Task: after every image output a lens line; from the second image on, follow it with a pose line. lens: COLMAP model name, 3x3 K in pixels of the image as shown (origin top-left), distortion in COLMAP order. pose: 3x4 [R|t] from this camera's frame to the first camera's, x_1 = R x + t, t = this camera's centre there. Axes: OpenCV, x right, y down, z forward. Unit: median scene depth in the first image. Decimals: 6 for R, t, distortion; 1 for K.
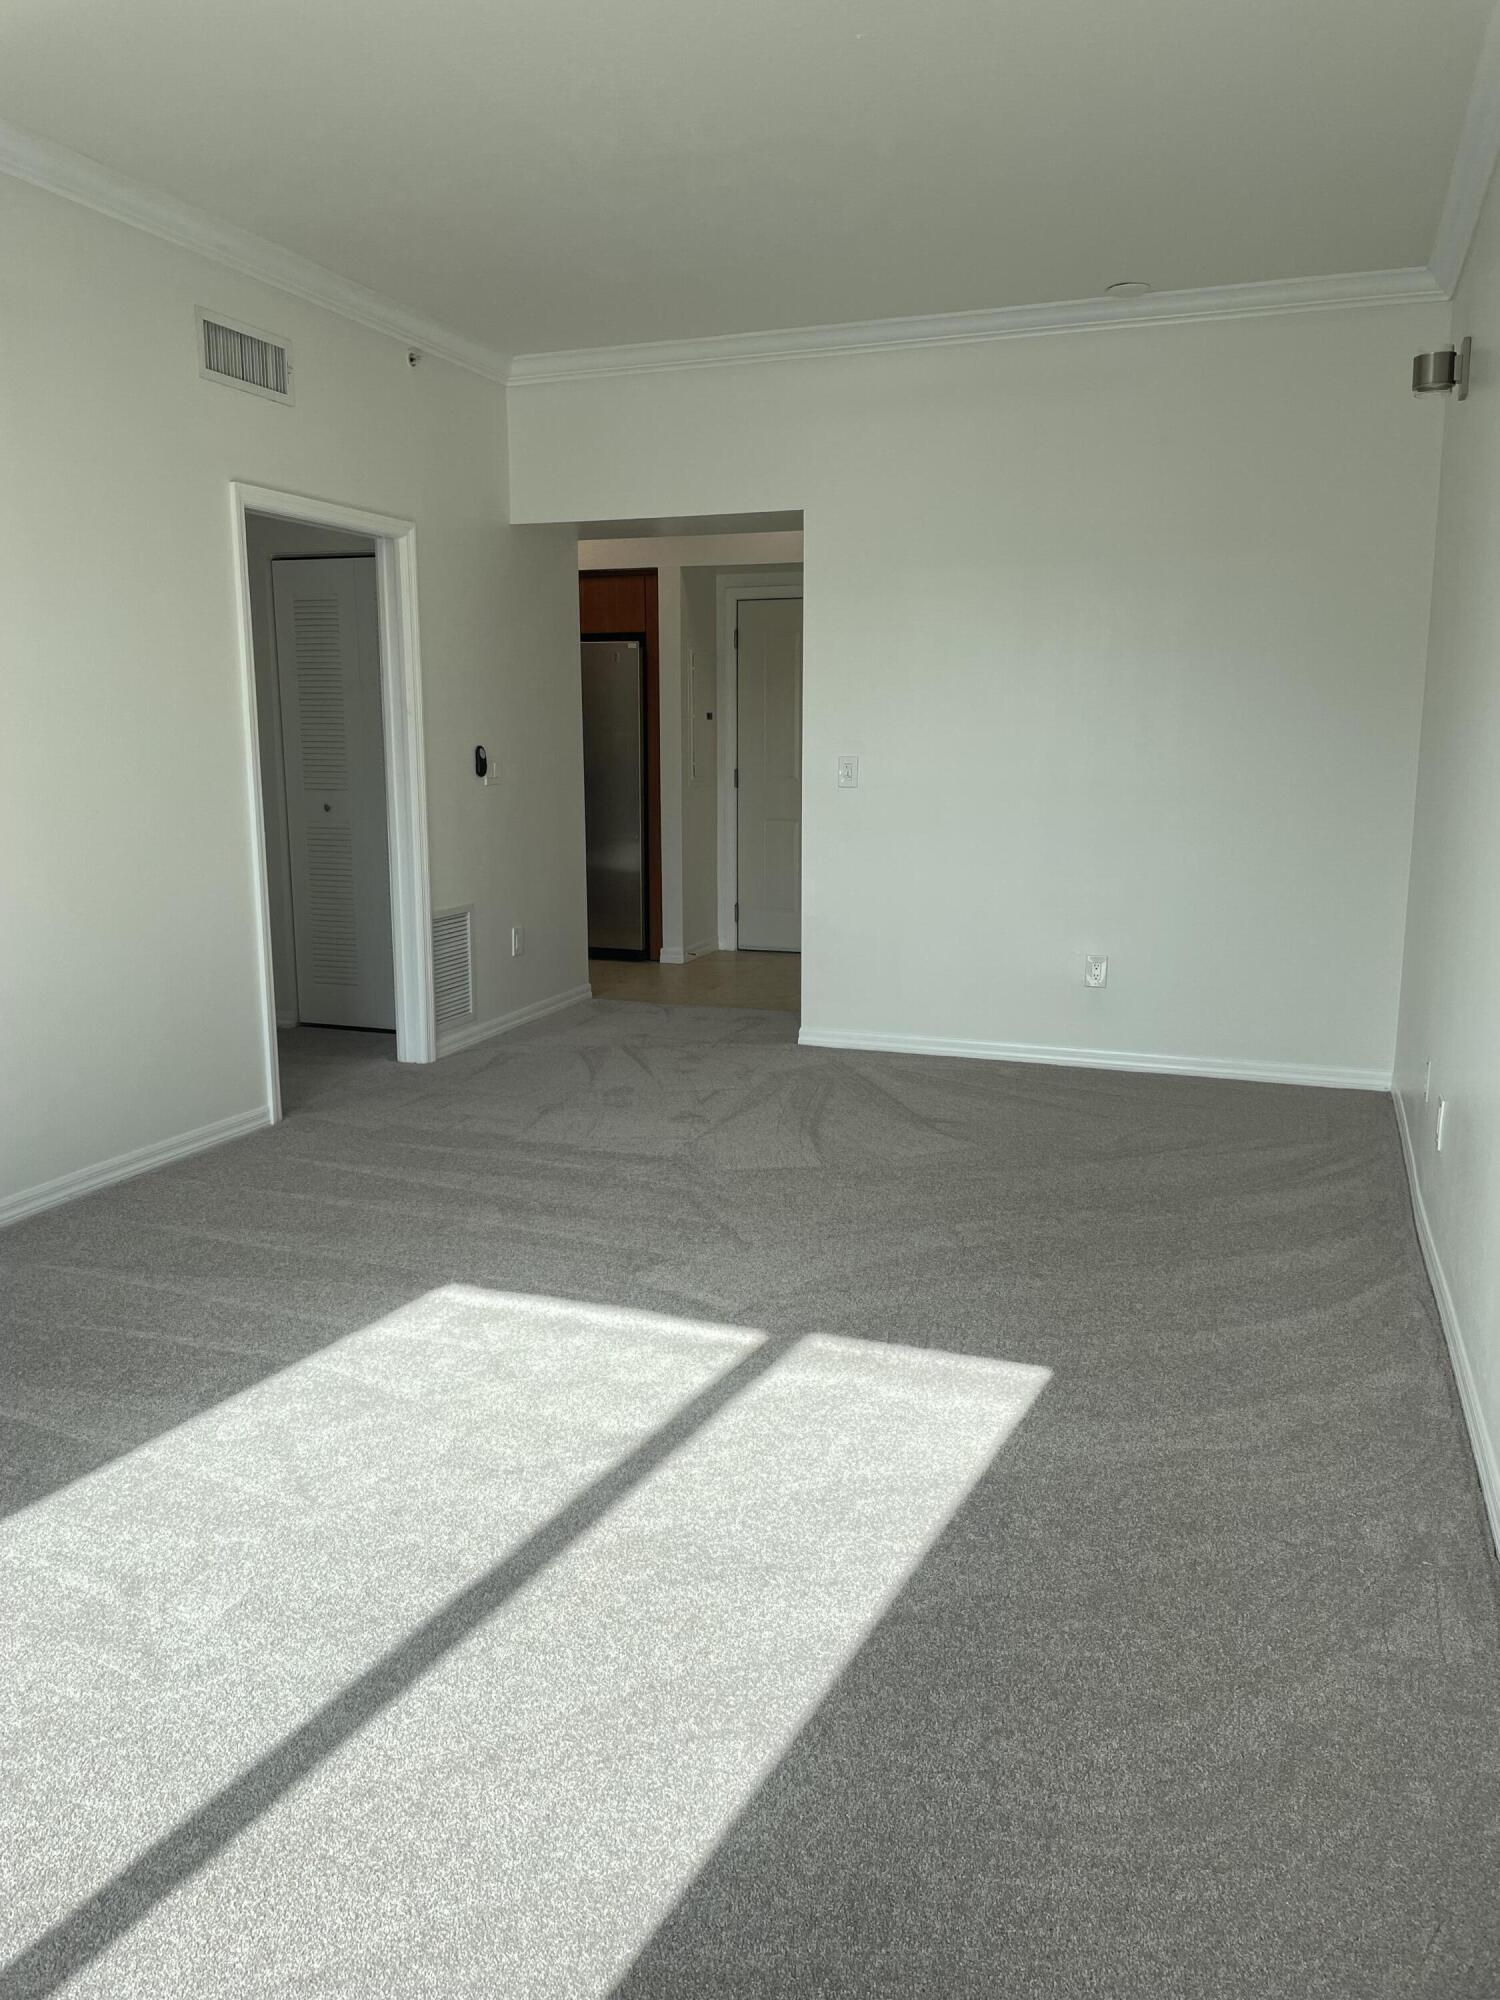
lens RADIAL K [[1513.8, 0, 746.0], [0, 1513.8, 957.6], [0, 0, 1]] dist [0.102083, -0.127507]
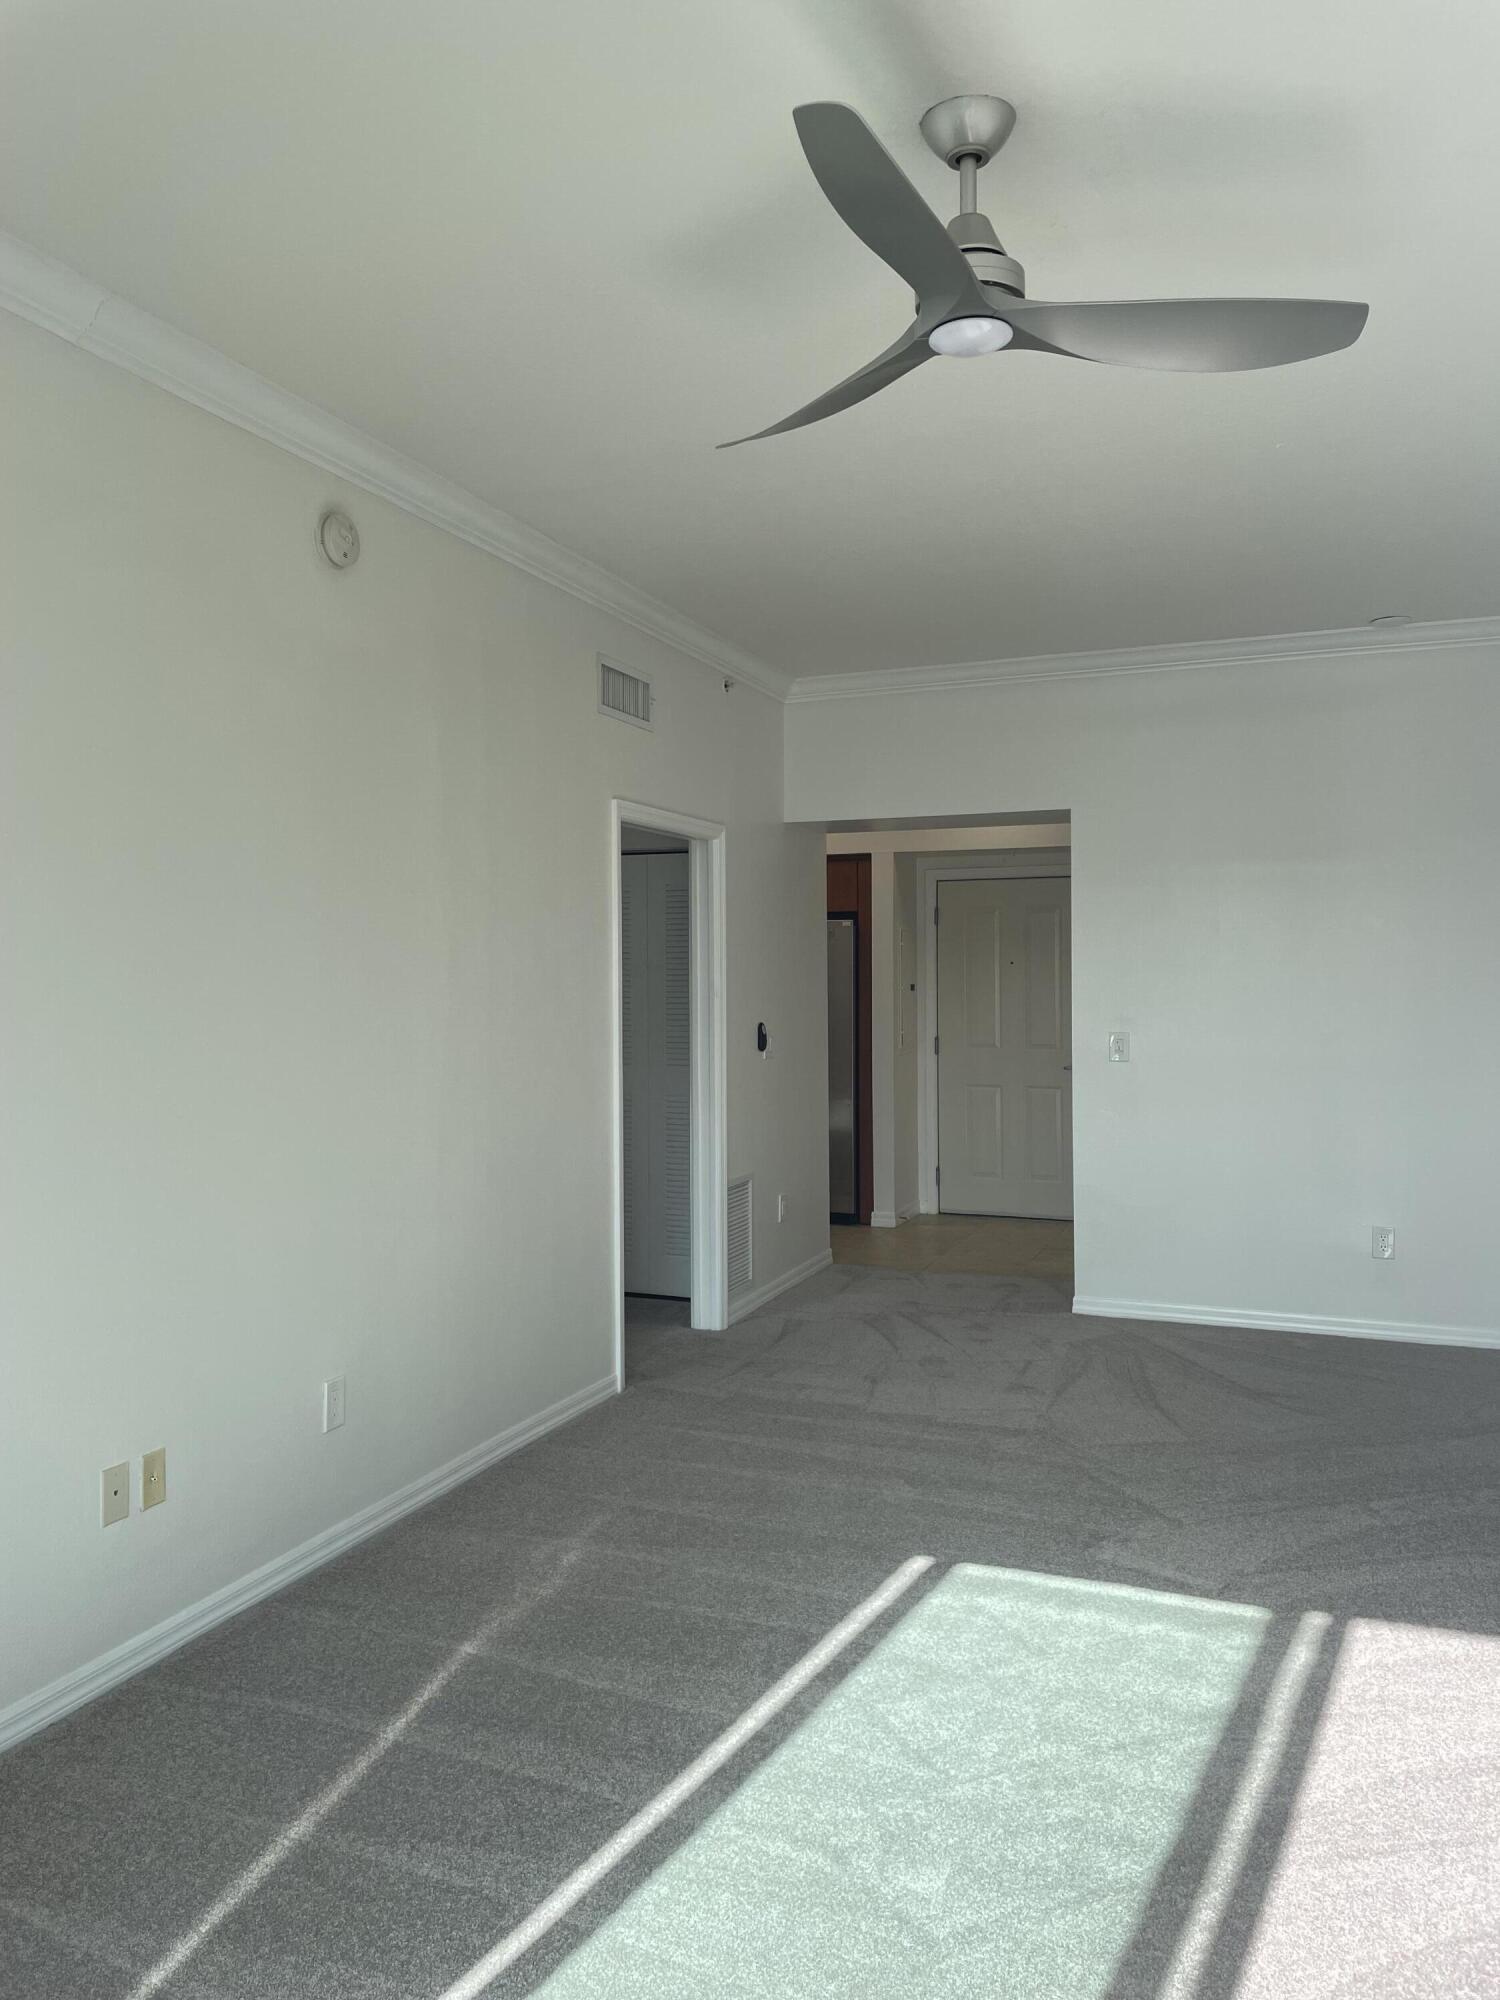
lens RADIAL K [[1513.8, 0, 746.0], [0, 1513.8, 957.6], [0, 0, 1]] dist [0.102083, -0.127507]
pose [[0.999822, -0.003412, -0.018550, -0.195016], [0.000314, 0.986377, -0.164497, -0.011280], [0.018859, 0.164462, 0.986203, -0.065272]]
